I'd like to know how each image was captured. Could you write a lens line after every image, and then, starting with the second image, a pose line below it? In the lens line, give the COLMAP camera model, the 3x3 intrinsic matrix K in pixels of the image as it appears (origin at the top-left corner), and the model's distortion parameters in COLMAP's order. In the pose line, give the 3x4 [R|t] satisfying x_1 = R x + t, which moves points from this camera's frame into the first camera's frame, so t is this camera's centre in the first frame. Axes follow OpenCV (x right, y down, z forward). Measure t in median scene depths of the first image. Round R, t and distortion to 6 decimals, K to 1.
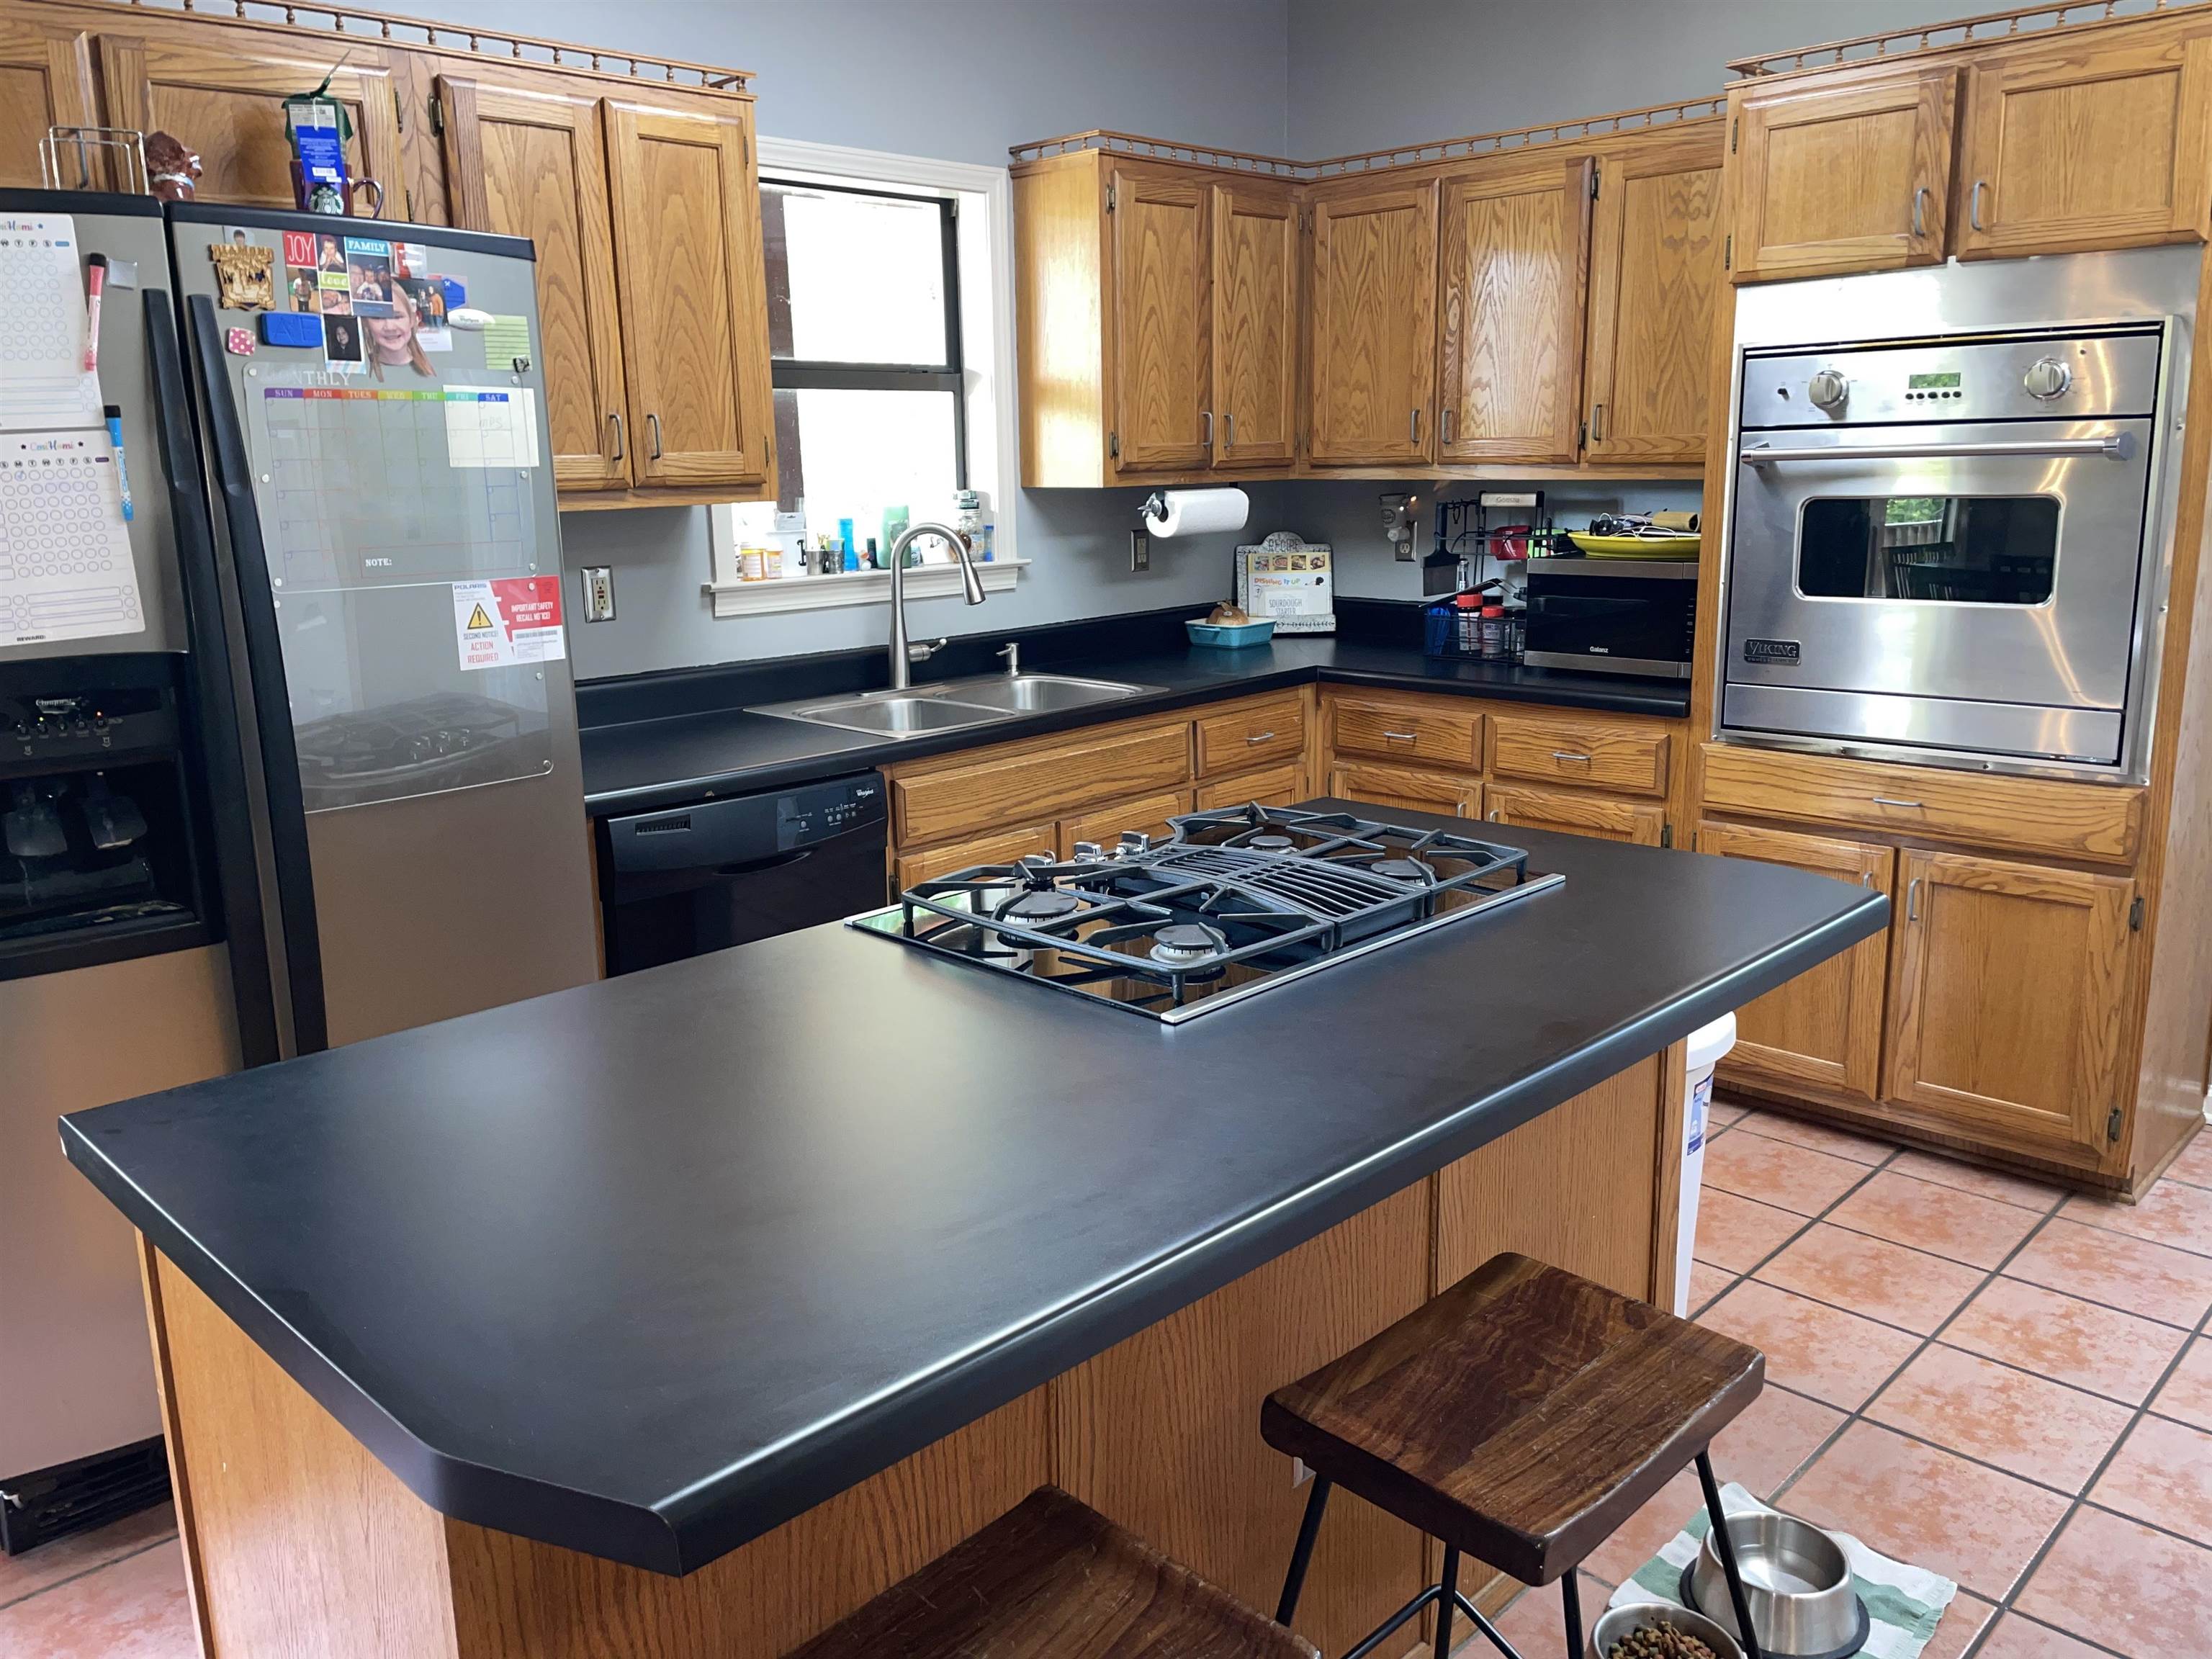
lens RADIAL K [[1708.5, 0, 1058.3], [0, 1708.5, 818.7], [0, 0, 1]] dist [0.070894, -0.095514]
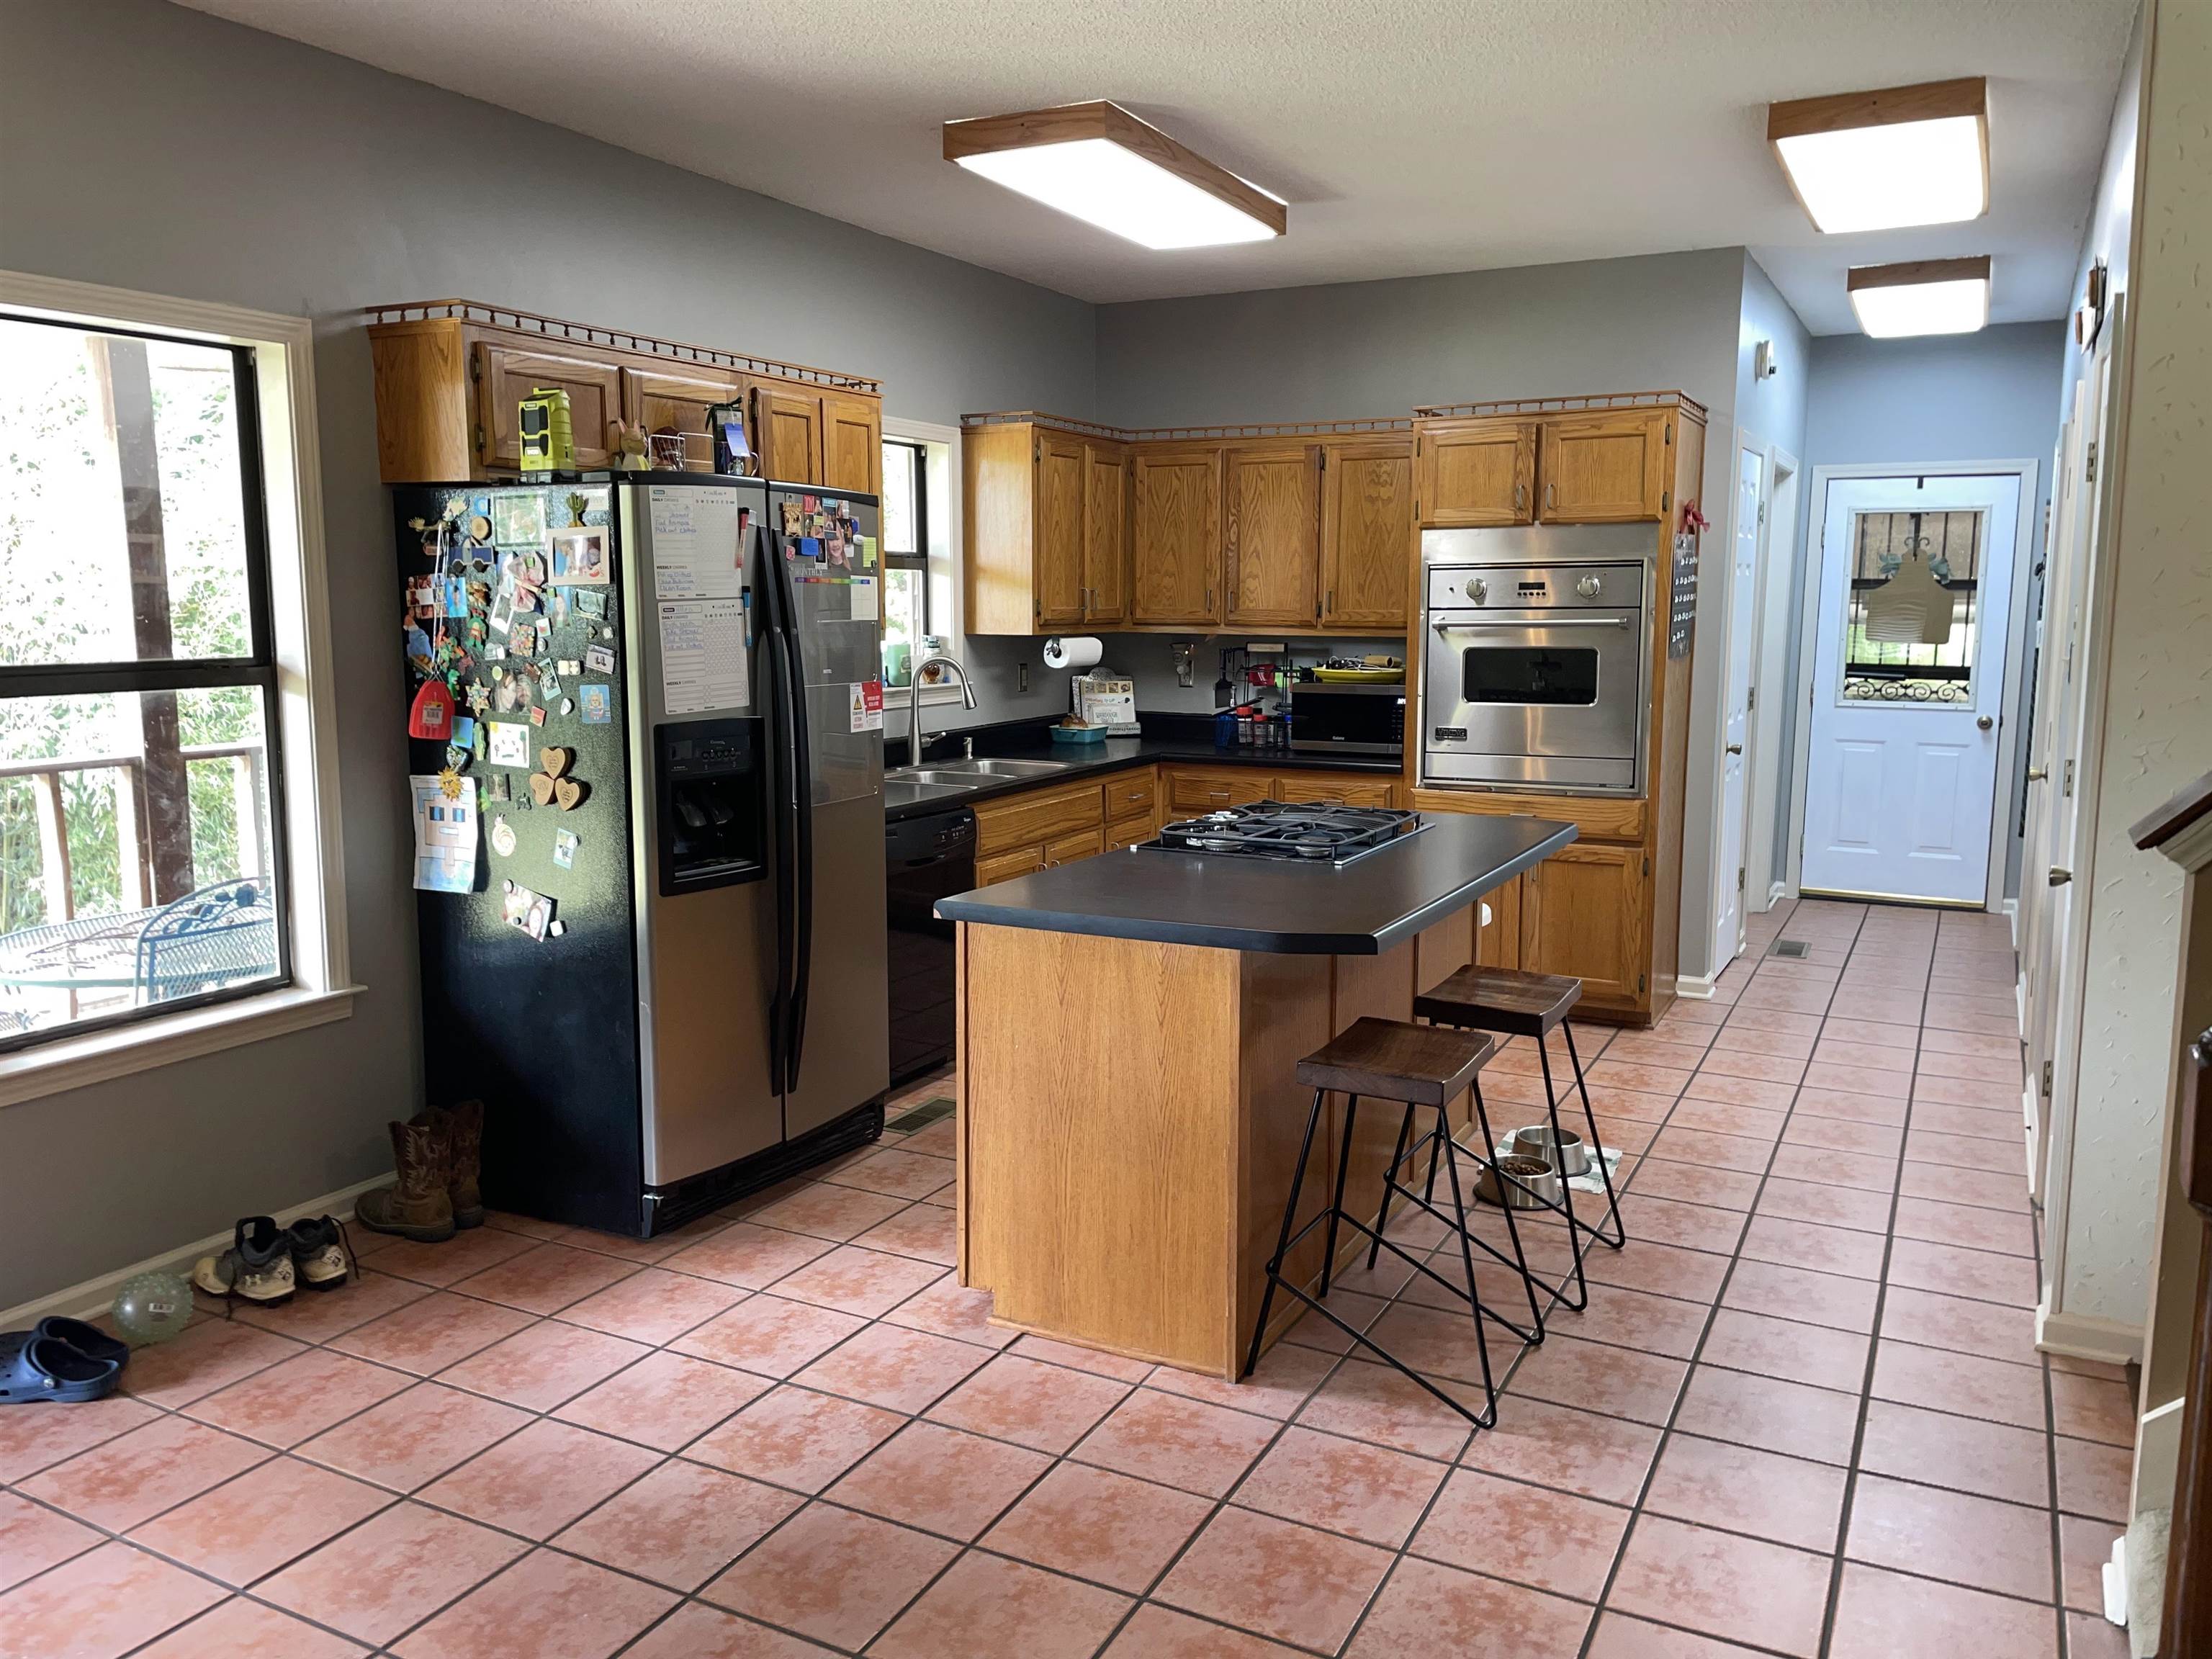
lens RADIAL K [[1708.5, 0, 1091.7], [0, 1708.5, 826.1], [0, 0, 1]] dist [0.070894, -0.095514]
pose [[0.951336, -0.019493, 0.307537, -0.484786], [0.044575, 0.996206, -0.074744, 0.113388], [-0.304913, 0.084815, 0.948596, -0.549832]]
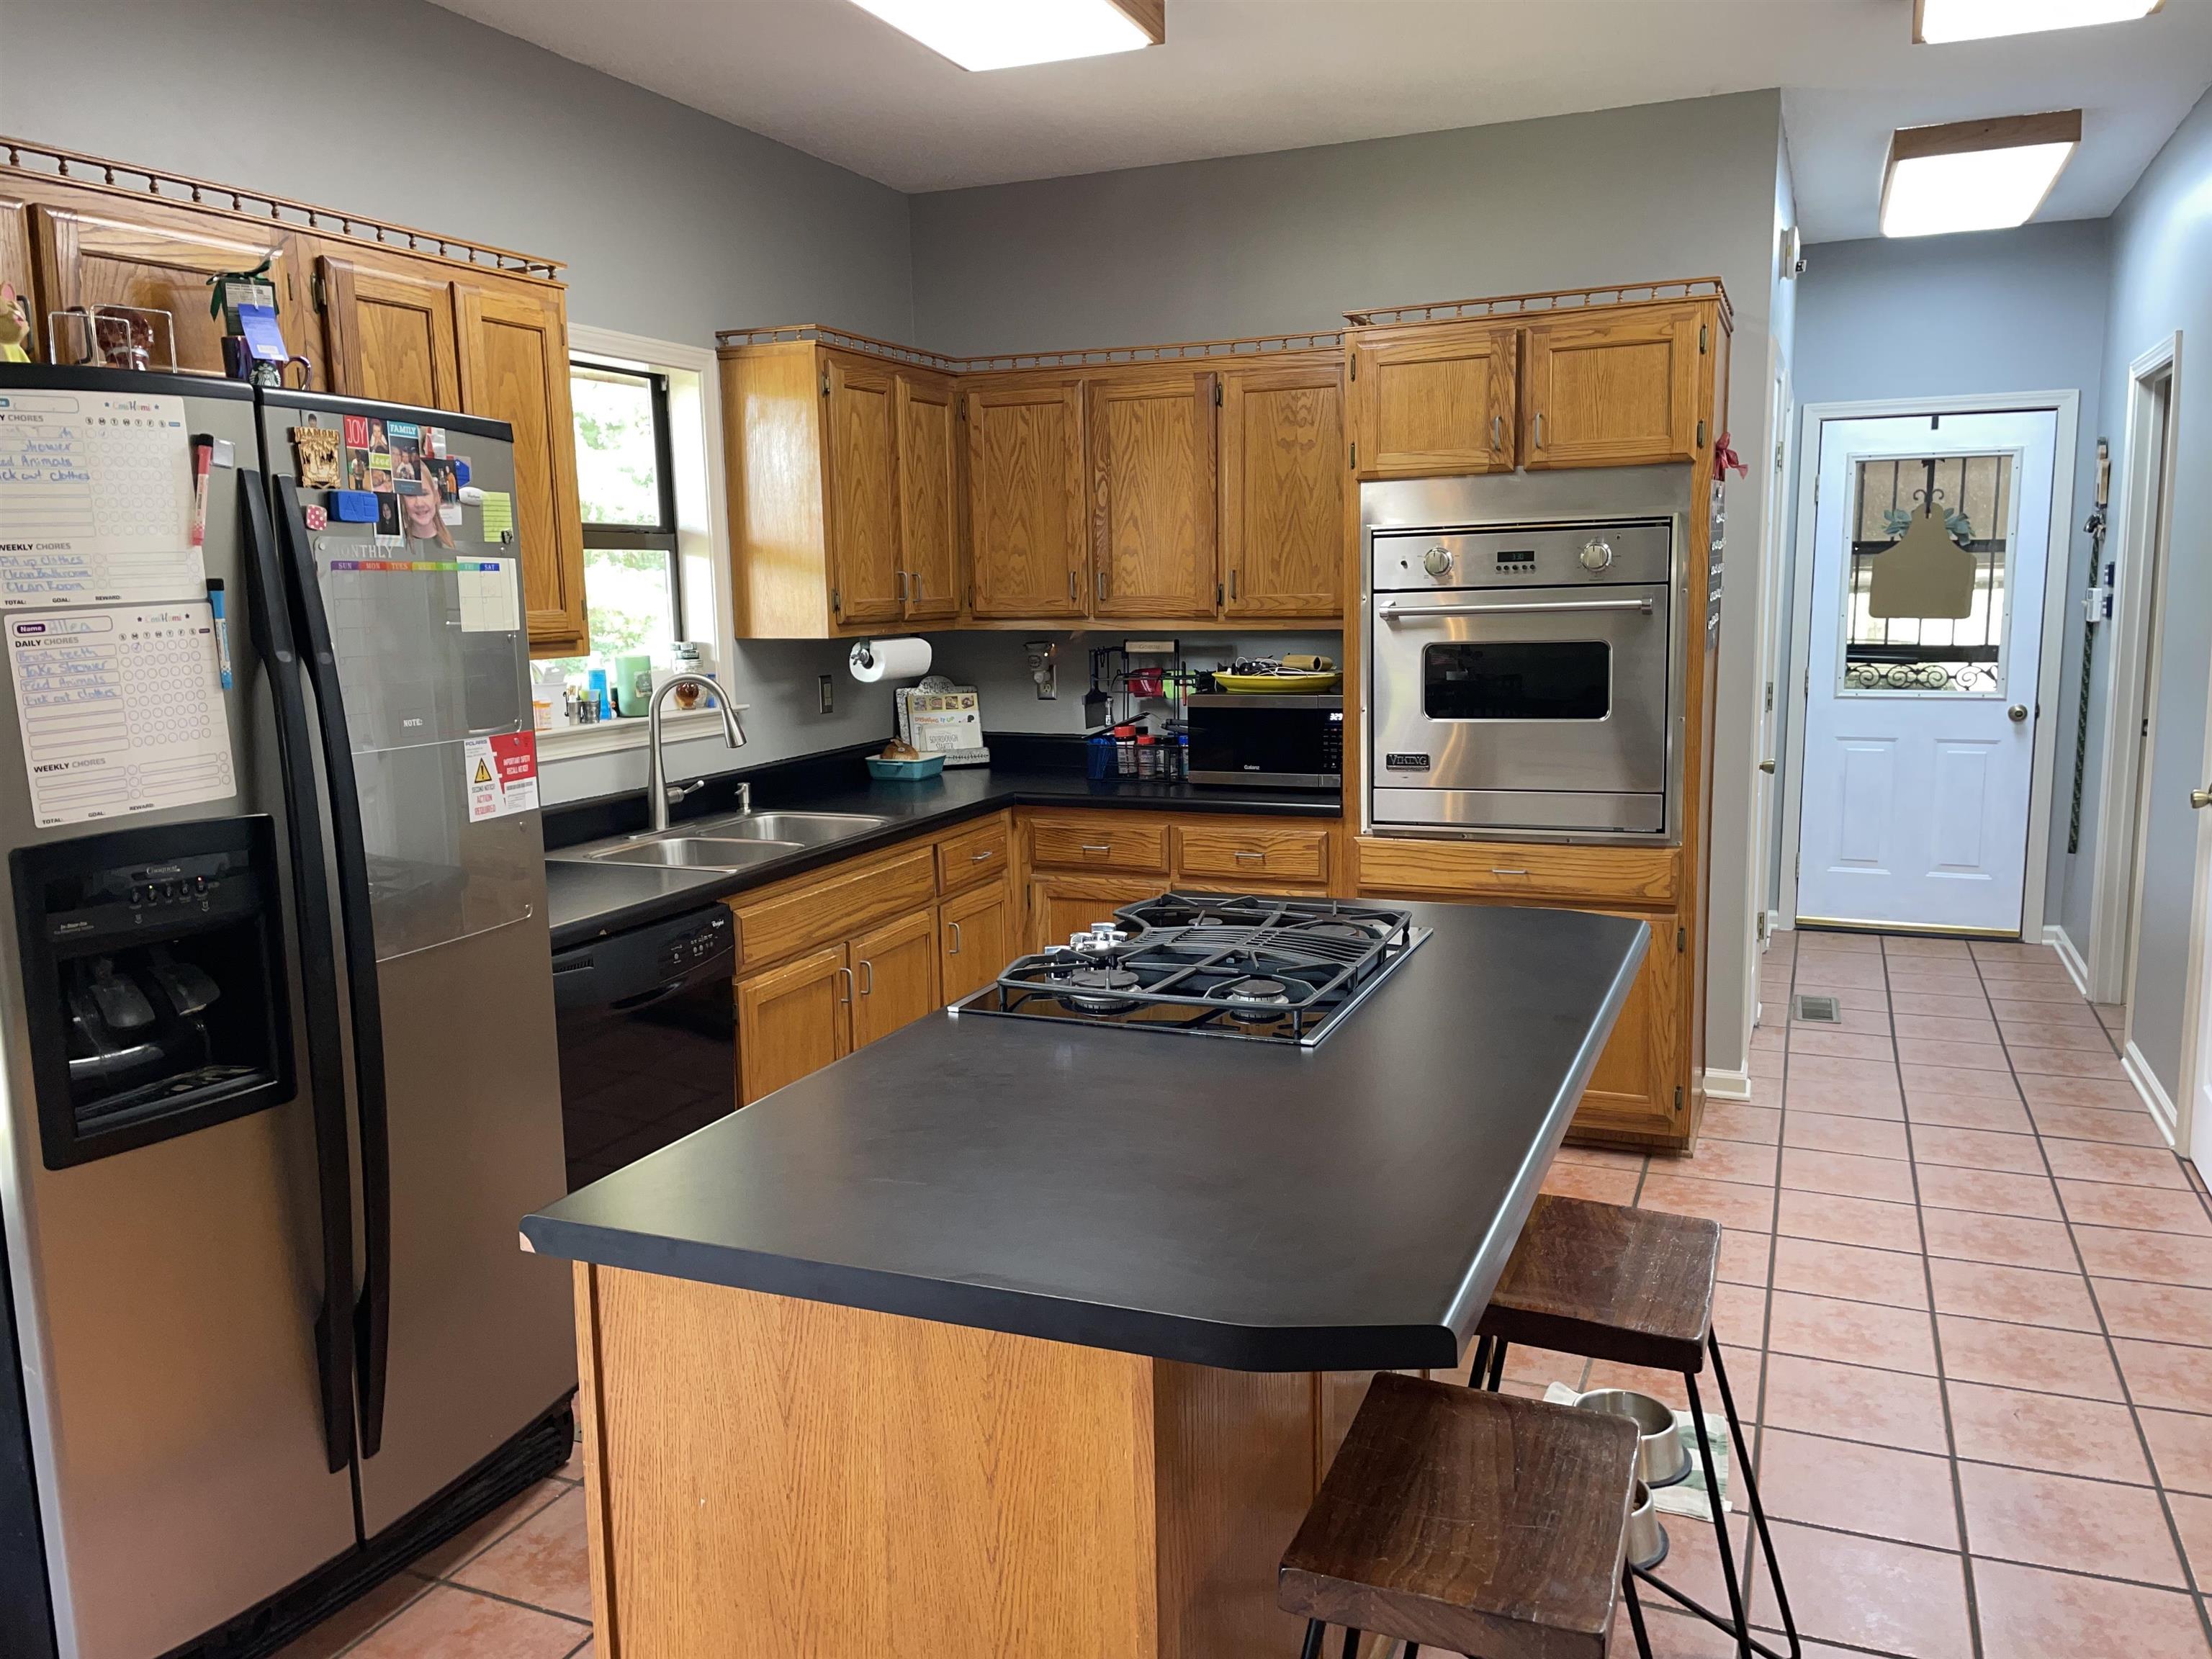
lens RADIAL K [[1708.5, 0, 1108.5], [0, 1708.5, 826.4], [0, 0, 1]] dist [0.070894, -0.095514]
pose [[0.921734, -0.053676, 0.384089, -0.289885], [0.082797, 0.994778, -0.059677, 0.008387], [-0.378880, 0.086808, 0.921365, -0.086447]]
